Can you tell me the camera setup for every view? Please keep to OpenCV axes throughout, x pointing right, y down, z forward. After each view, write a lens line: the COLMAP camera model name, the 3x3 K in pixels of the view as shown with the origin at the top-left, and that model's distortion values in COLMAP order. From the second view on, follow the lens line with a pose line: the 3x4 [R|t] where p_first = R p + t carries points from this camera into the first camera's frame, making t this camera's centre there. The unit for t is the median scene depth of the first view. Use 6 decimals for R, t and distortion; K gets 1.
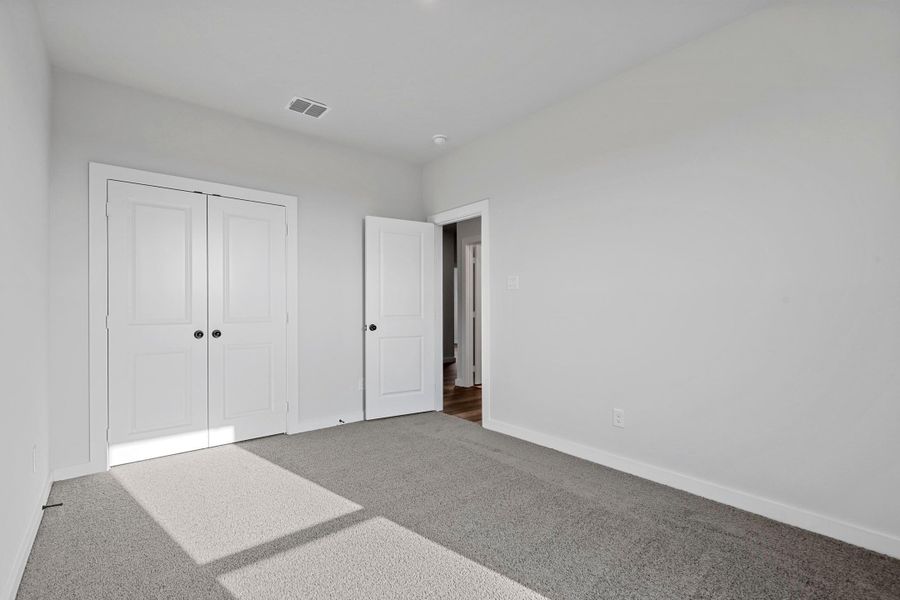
lens RADIAL K [[410.6, 0, 450.8], [0, 410.6, 309.3], [0, 0, 1]] dist [-0.000128, -0.000412]
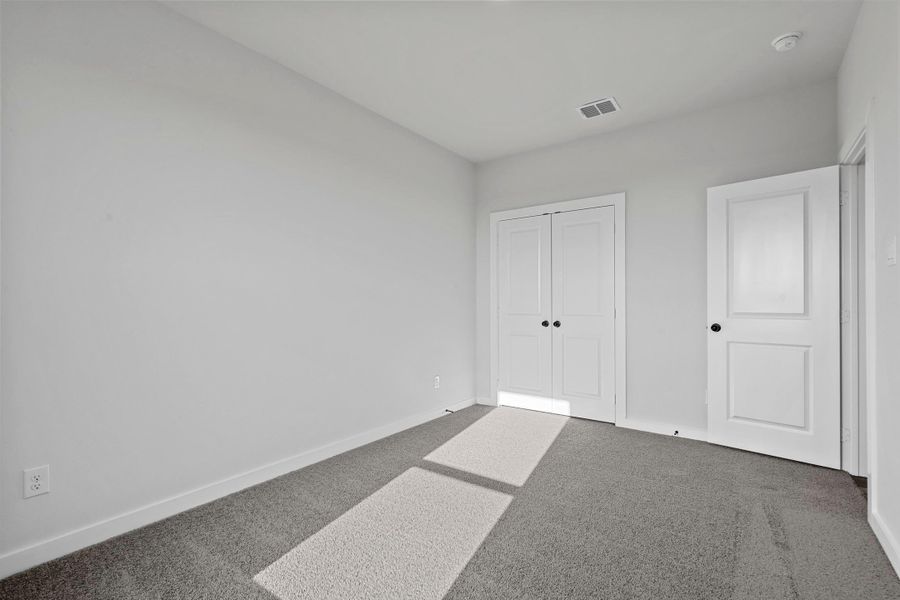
lens RADIAL K [[408.8, 0, 450.9], [0, 408.8, 303.6], [0, 0, 1]] dist [-0.000120, 0.000650]
pose [[0.237070, 0.000788, -0.971492, 0.548573], [0.001358, 0.999998, 0.001142, -0.003669], [0.971492, -0.001590, 0.237068, 0.388015]]
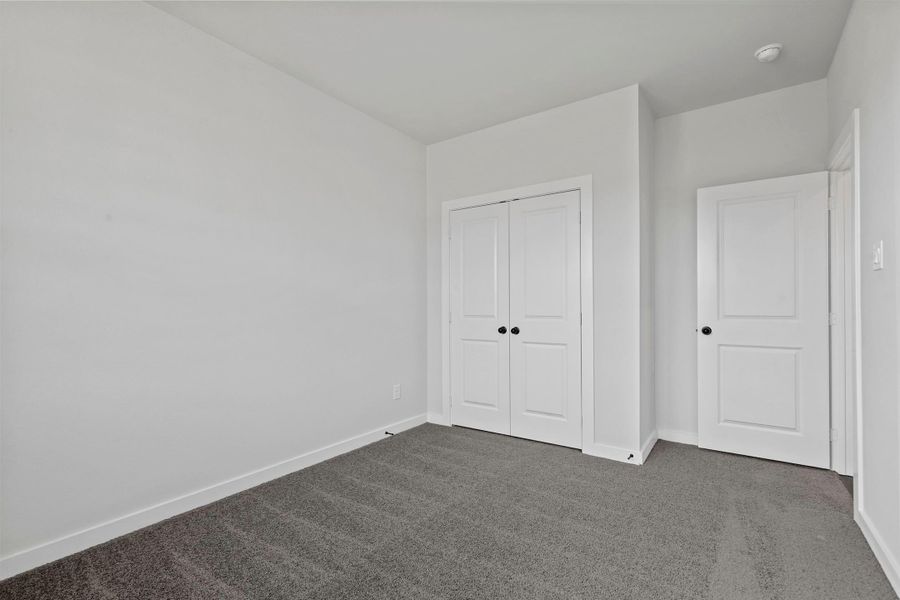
lens RADIAL K [[408.8, 0, 450.9], [0, 408.8, 303.6], [0, 0, 1]] dist [-0.000120, 0.000650]
pose [[0.251655, -0.004211, -0.967808, 0.400429], [0.001527, 0.999991, -0.003954, -0.005587], [0.967816, -0.000482, 0.251659, 0.566090]]
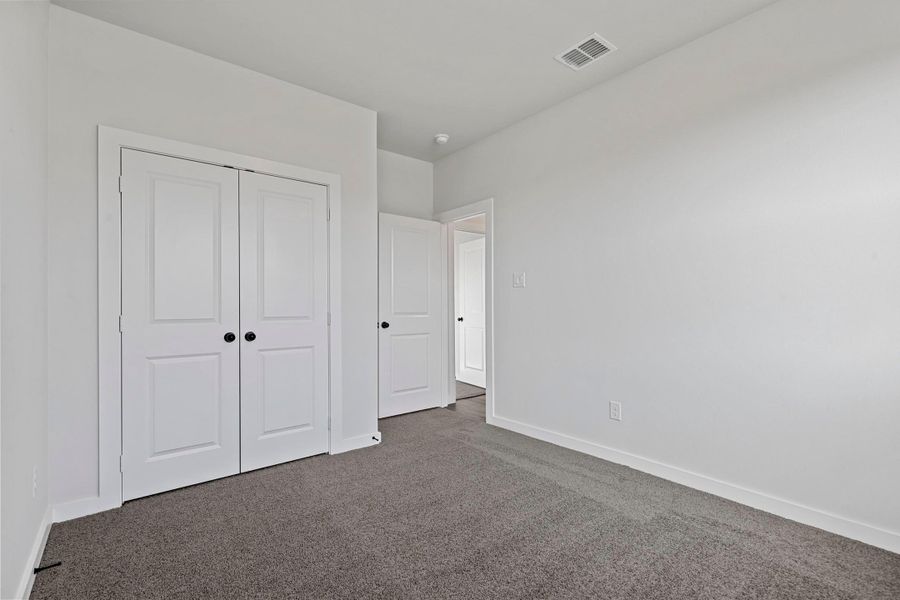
lens RADIAL K [[408.8, 0, 450.9], [0, 408.8, 303.6], [0, 0, 1]] dist [-0.000120, 0.000650]
pose [[0.999831, -0.002204, -0.018245, -0.145492], [0.002088, 0.999978, -0.006346, -0.000858], [0.018258, 0.006307, 0.999813, 0.174776]]
